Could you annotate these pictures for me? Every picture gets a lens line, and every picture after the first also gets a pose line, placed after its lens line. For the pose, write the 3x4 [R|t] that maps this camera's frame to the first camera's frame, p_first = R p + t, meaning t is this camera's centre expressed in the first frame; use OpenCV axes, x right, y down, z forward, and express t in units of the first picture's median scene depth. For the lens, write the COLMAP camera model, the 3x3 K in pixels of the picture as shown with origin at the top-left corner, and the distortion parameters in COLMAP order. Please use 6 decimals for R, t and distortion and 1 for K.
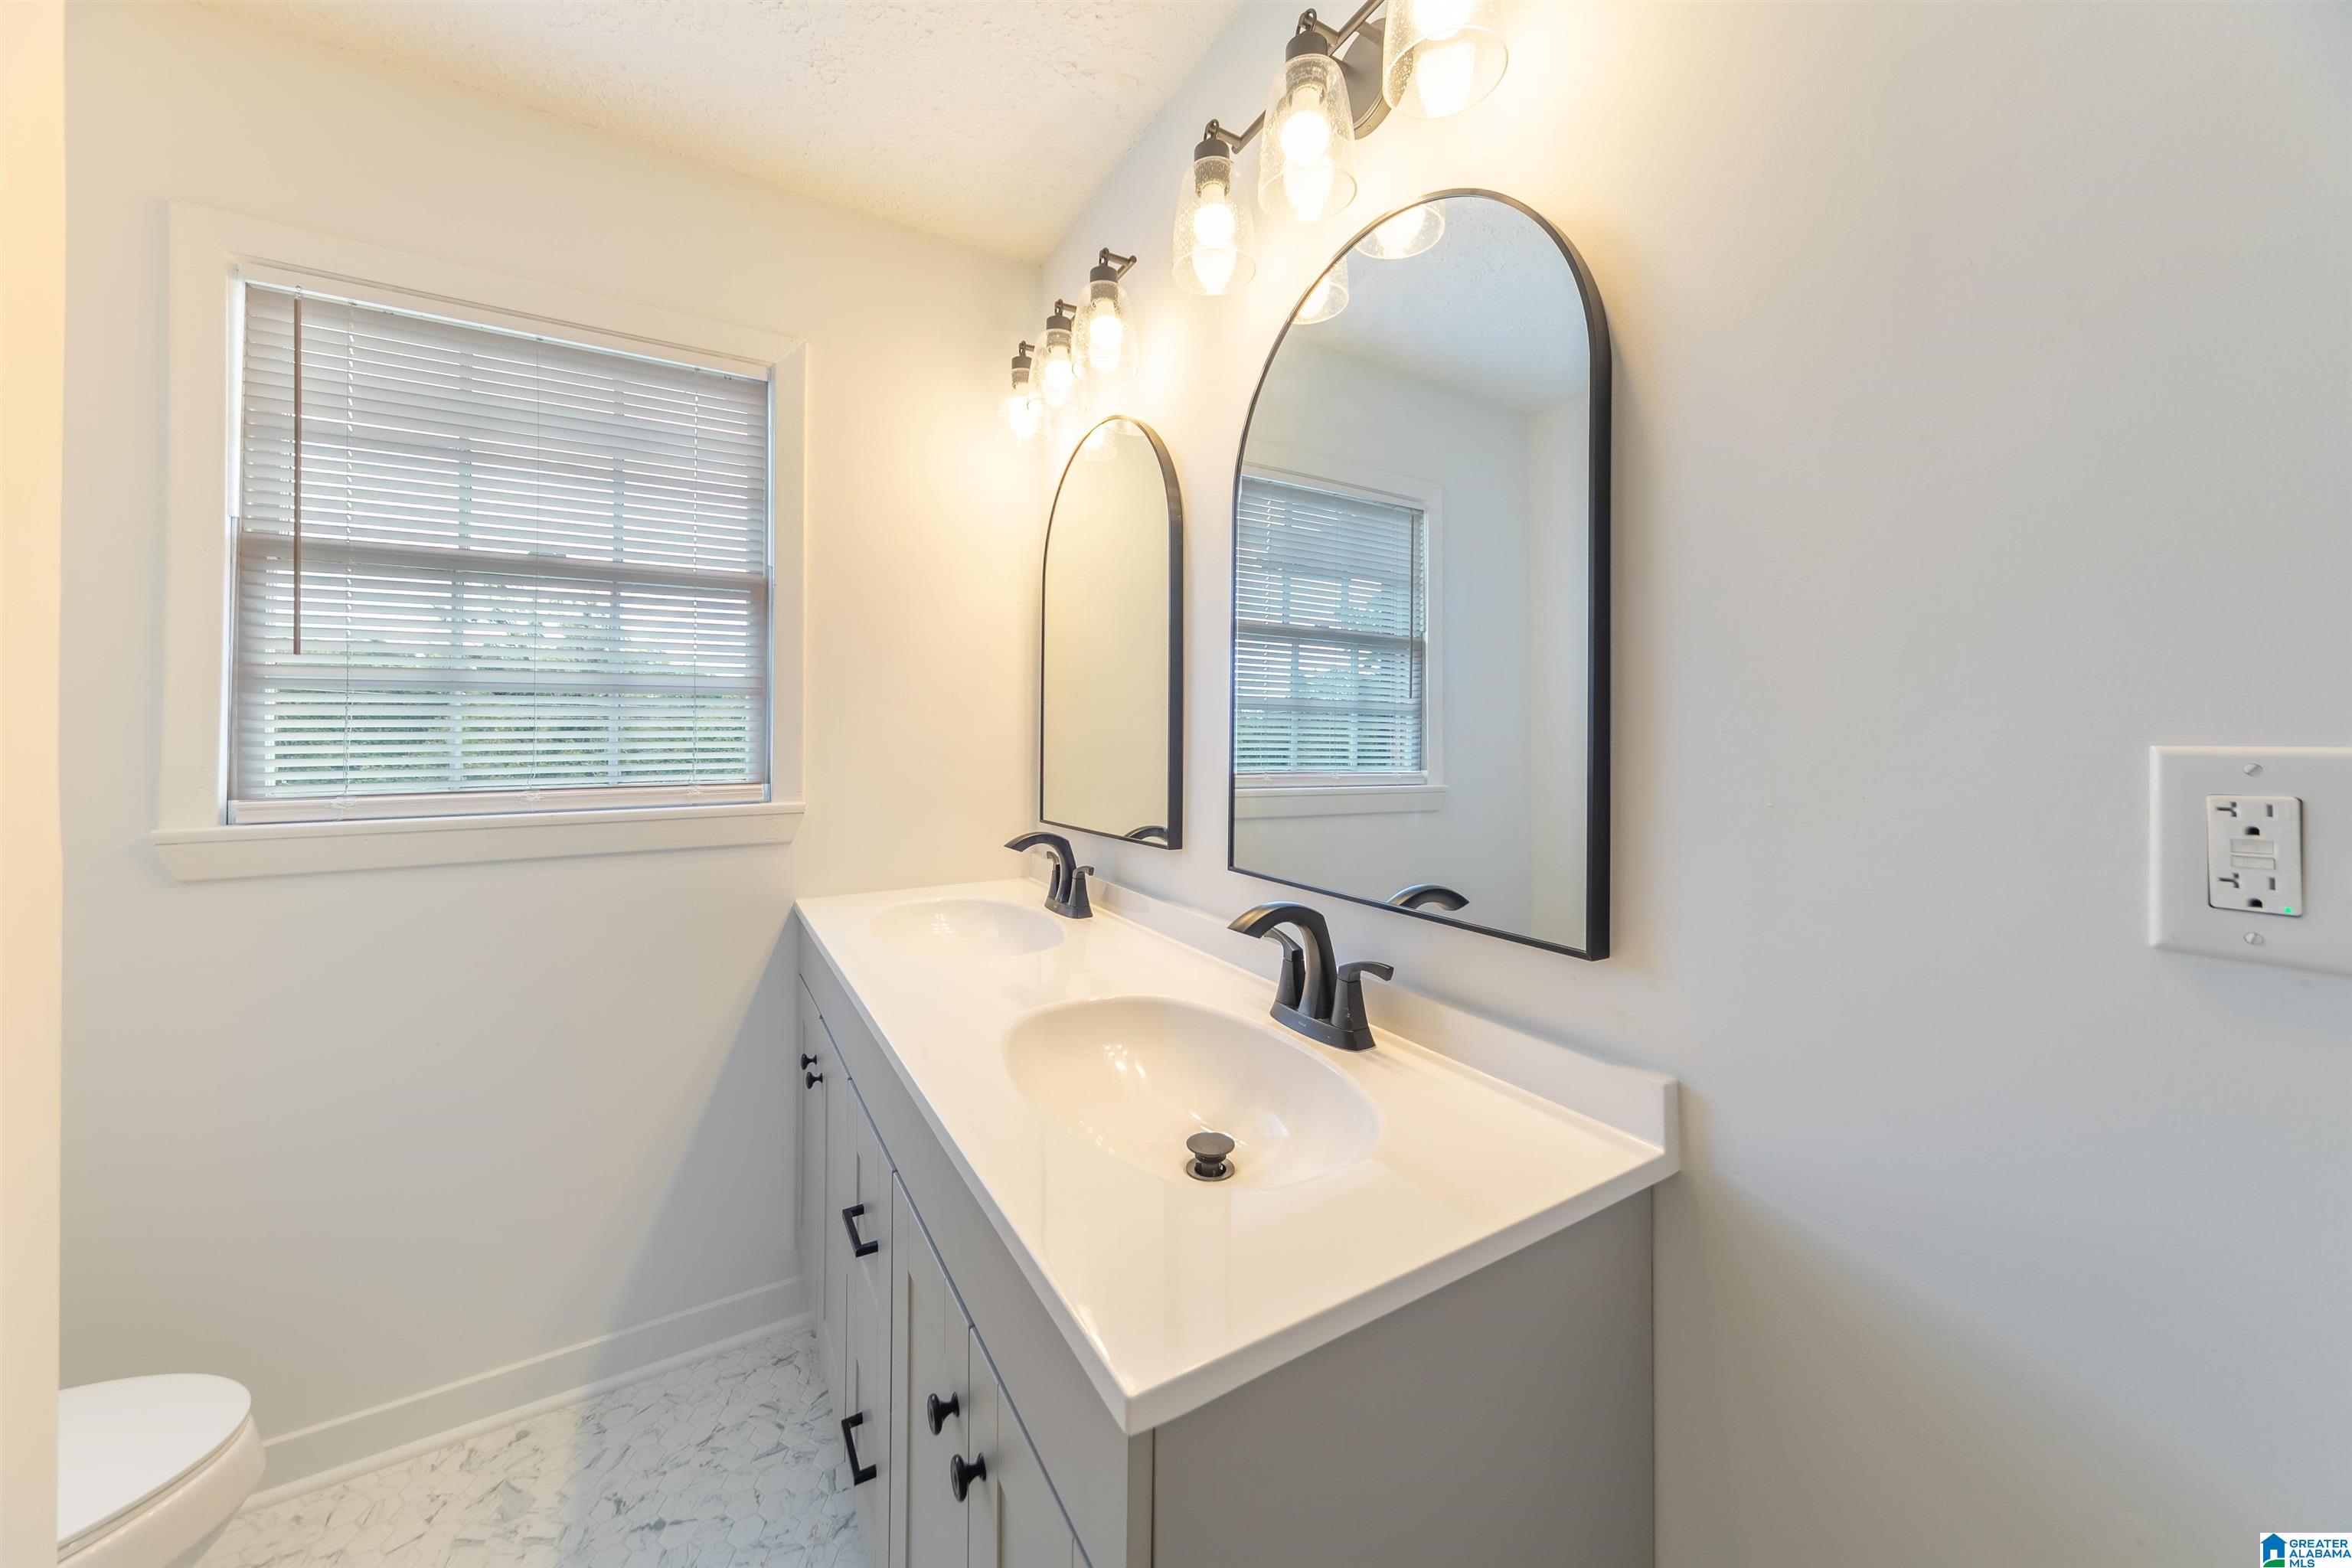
lens RADIAL K [[829.6, 0, 1188.3], [0, 829.6, 728.7], [0, 0, 1]] dist [-0.001203, -0.000350]
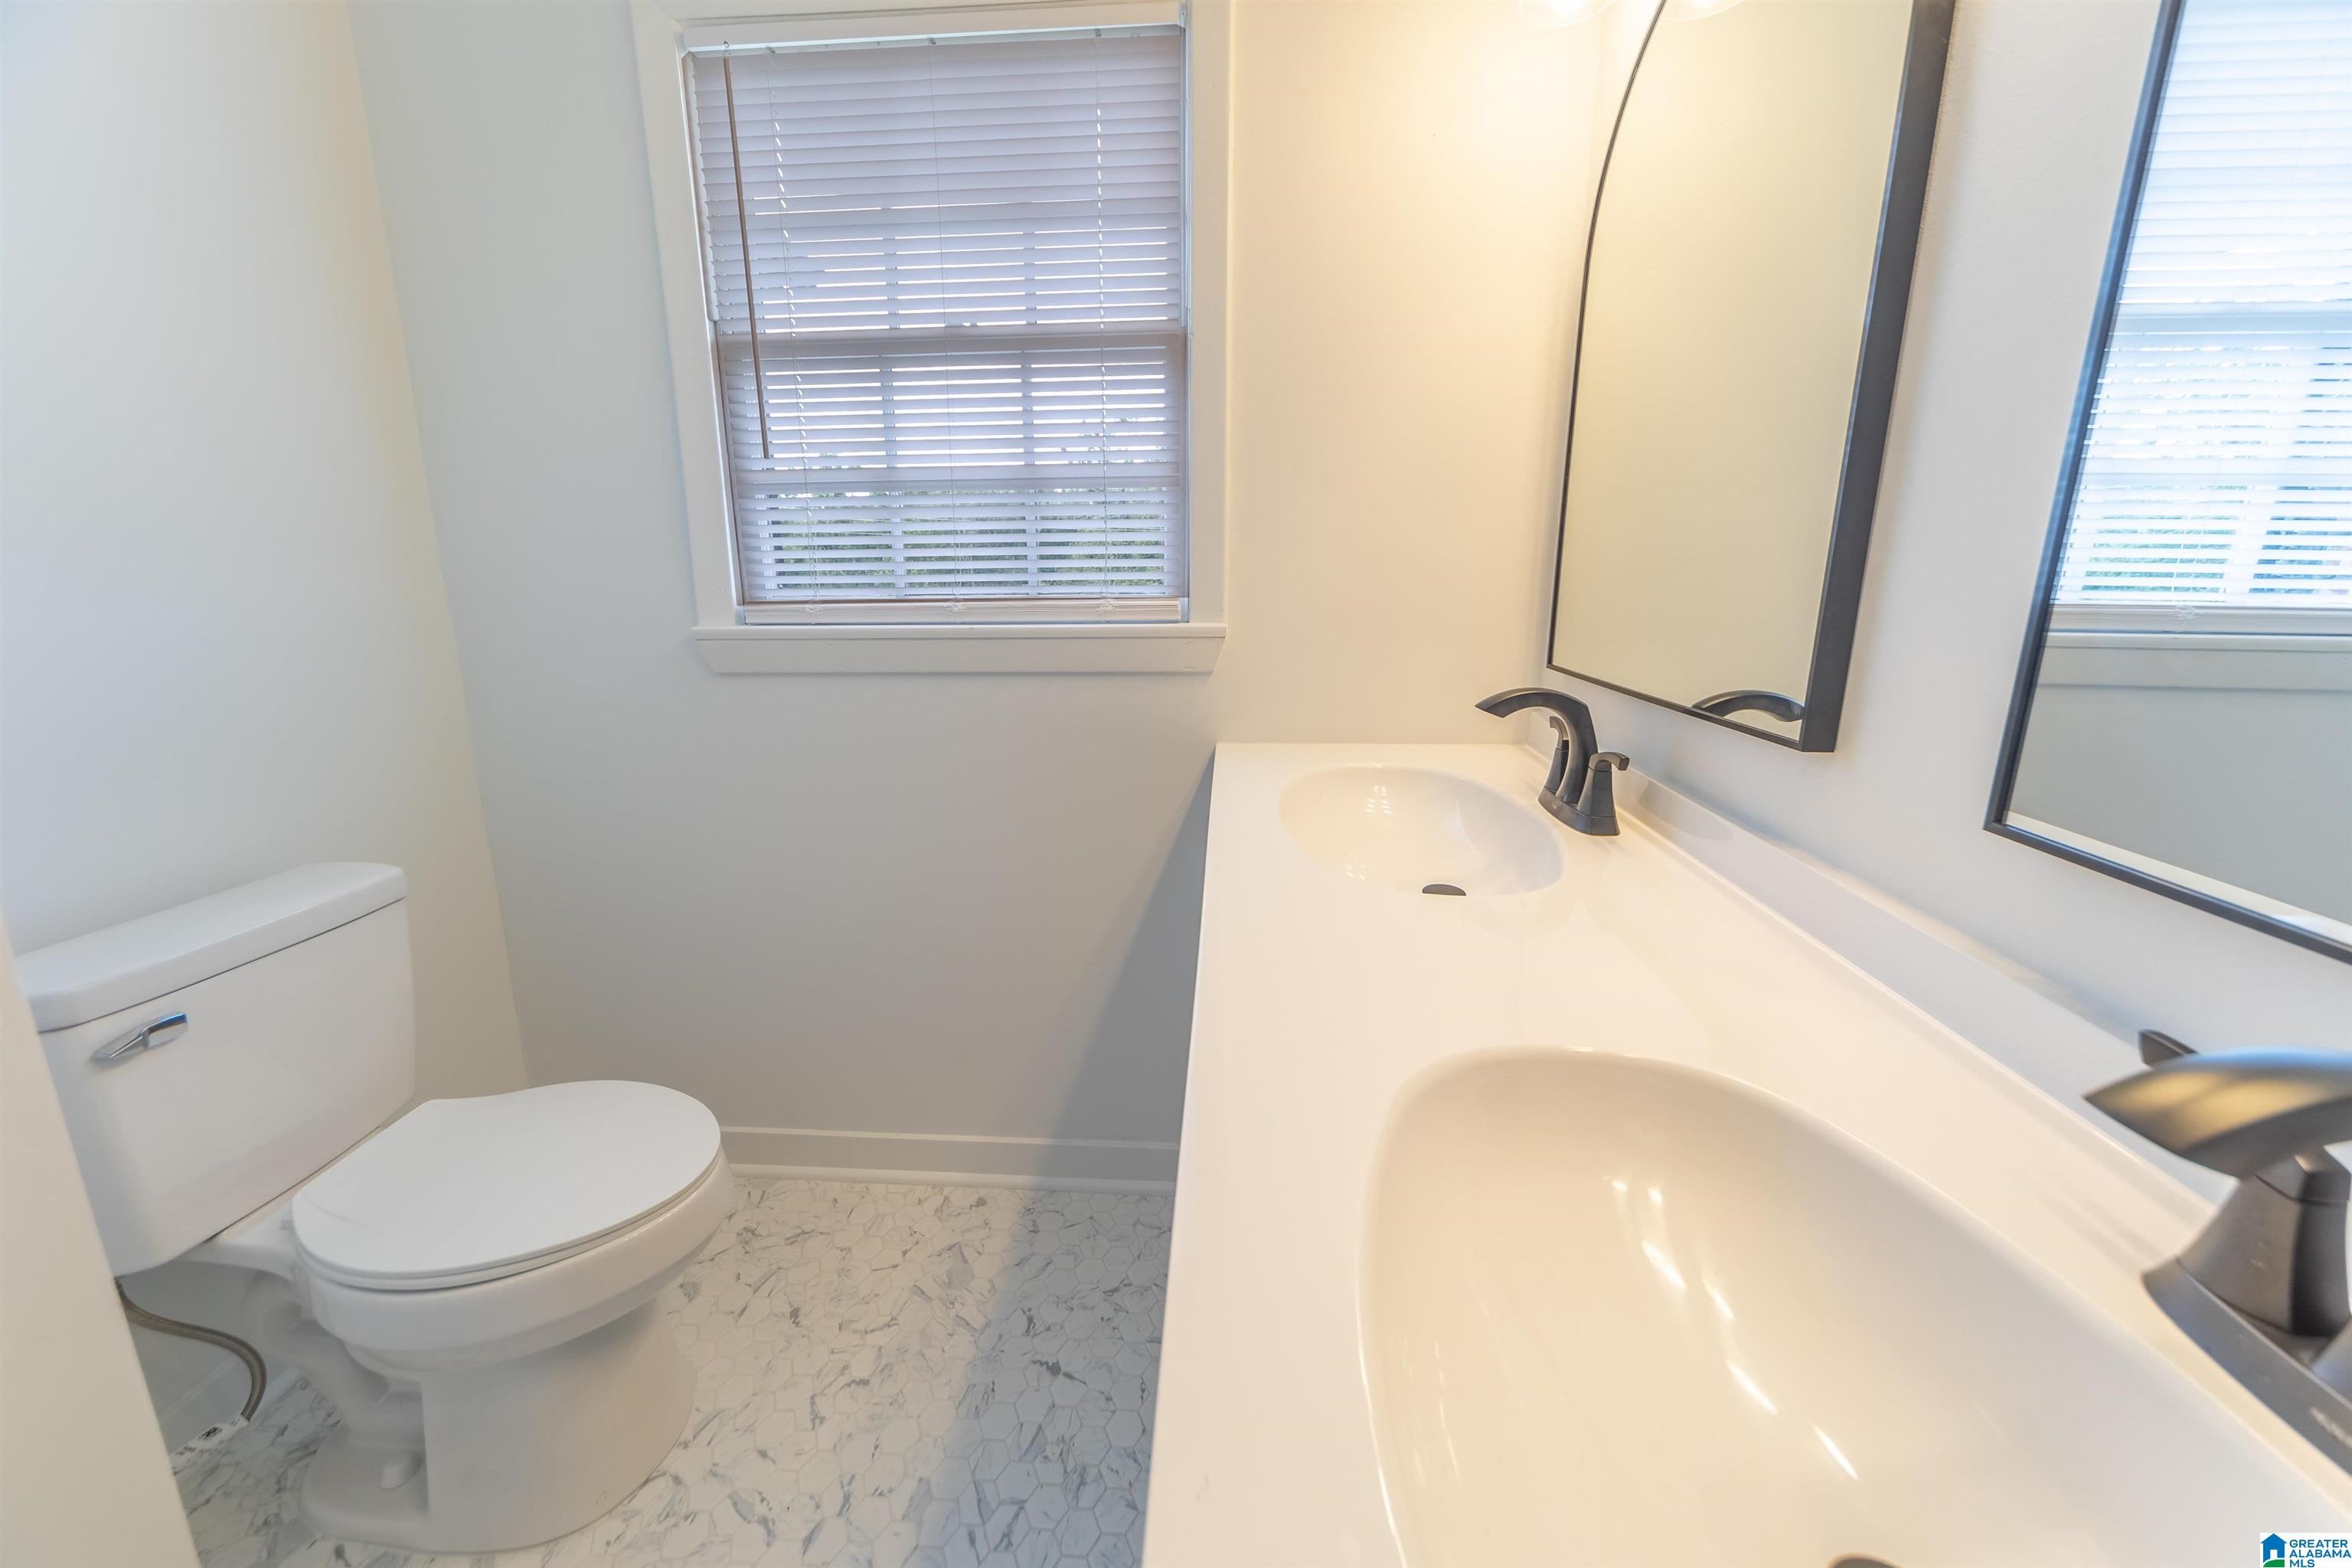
lens RADIAL K [[829.6, 0, 1178.6], [0, 829.6, 727.1], [0, 0, 1]] dist [-0.001203, -0.000350]
pose [[0.815268, 0.111386, -0.568271, -0.046991], [0.009577, 0.978599, 0.205552, 0.025581], [0.579005, -0.173022, 0.796754, 0.382676]]
